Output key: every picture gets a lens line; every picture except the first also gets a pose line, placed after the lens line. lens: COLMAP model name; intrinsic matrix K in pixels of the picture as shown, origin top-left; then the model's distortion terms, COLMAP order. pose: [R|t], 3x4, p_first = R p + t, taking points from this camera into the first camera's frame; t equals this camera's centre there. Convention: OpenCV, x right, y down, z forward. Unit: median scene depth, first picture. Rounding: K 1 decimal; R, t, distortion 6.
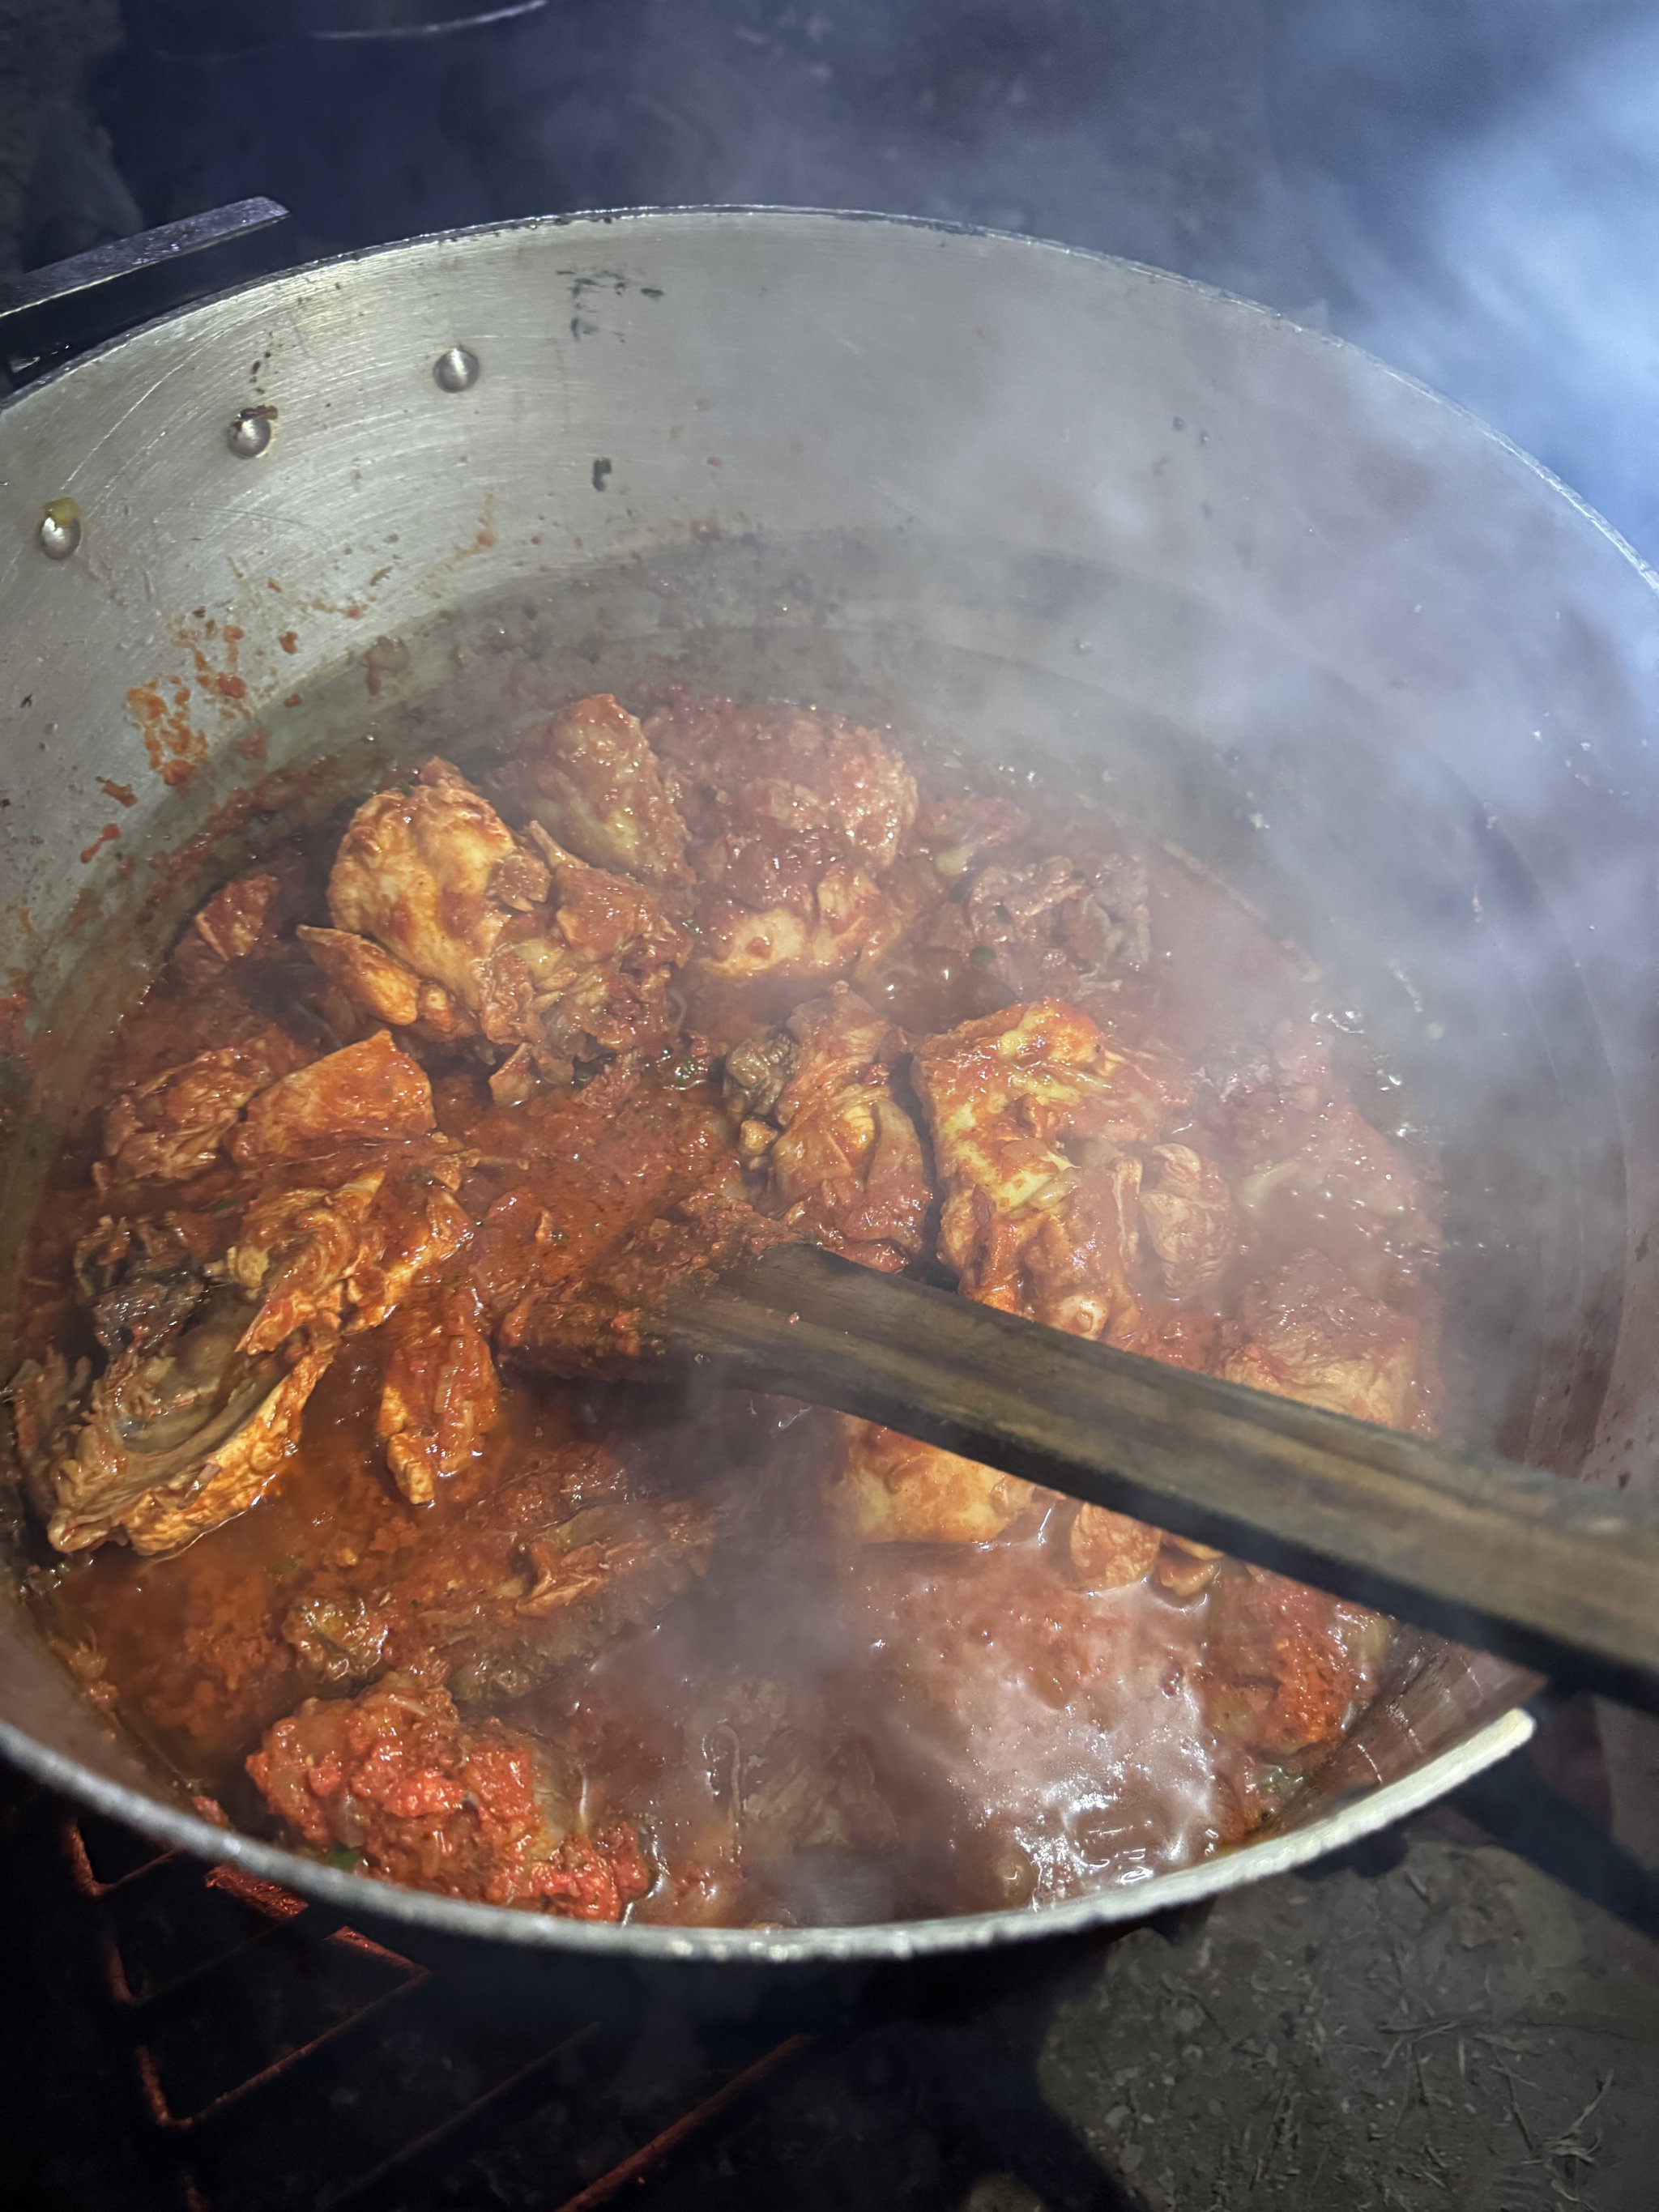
lens RADIAL K [[1688.1, 0, 840.9], [0, 1688.1, 1131.0], [0, 0, 1]] dist [0.068298, -0.162696]
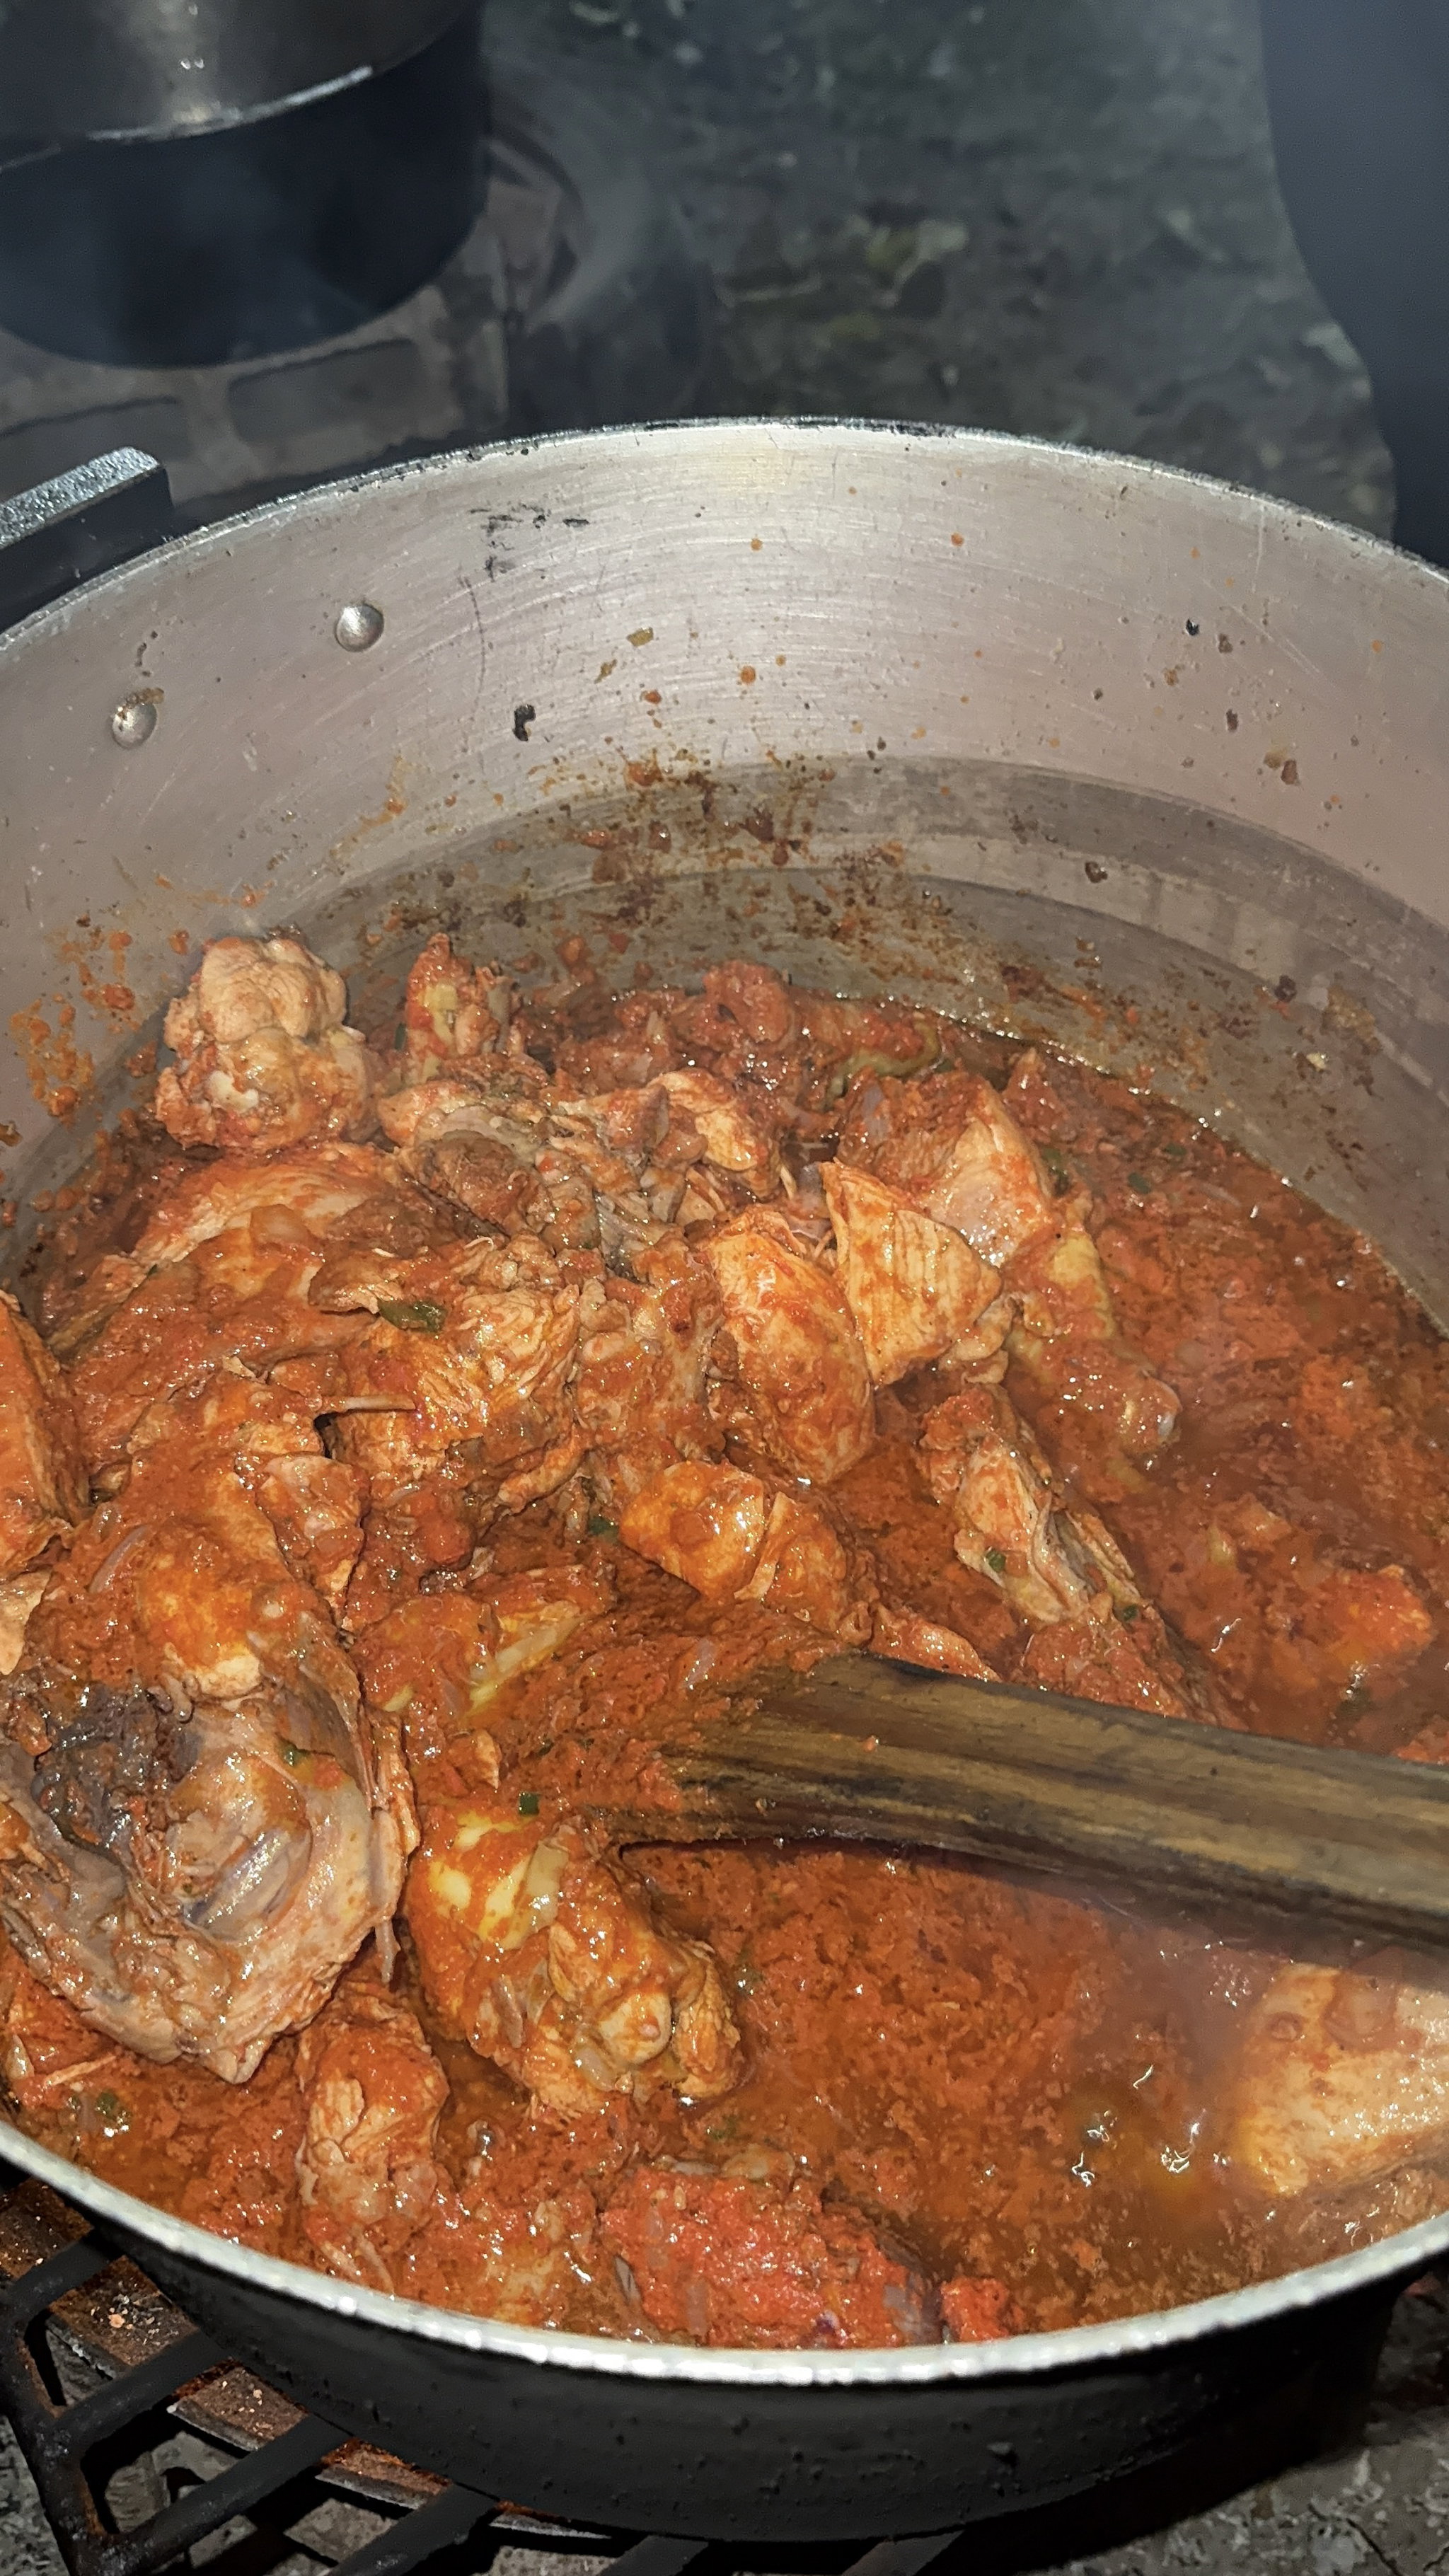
lens RADIAL K [[2275.2, 0, 713.6], [0, 2275.2, 1276.7], [0, 0, 1]] dist [0.167747, -0.328873]
pose [[0.997629, -0.063810, -0.025784, -0.034254], [0.062318, 0.996539, -0.055005, -0.036301], [0.029205, 0.053268, 0.998153, -0.160386]]
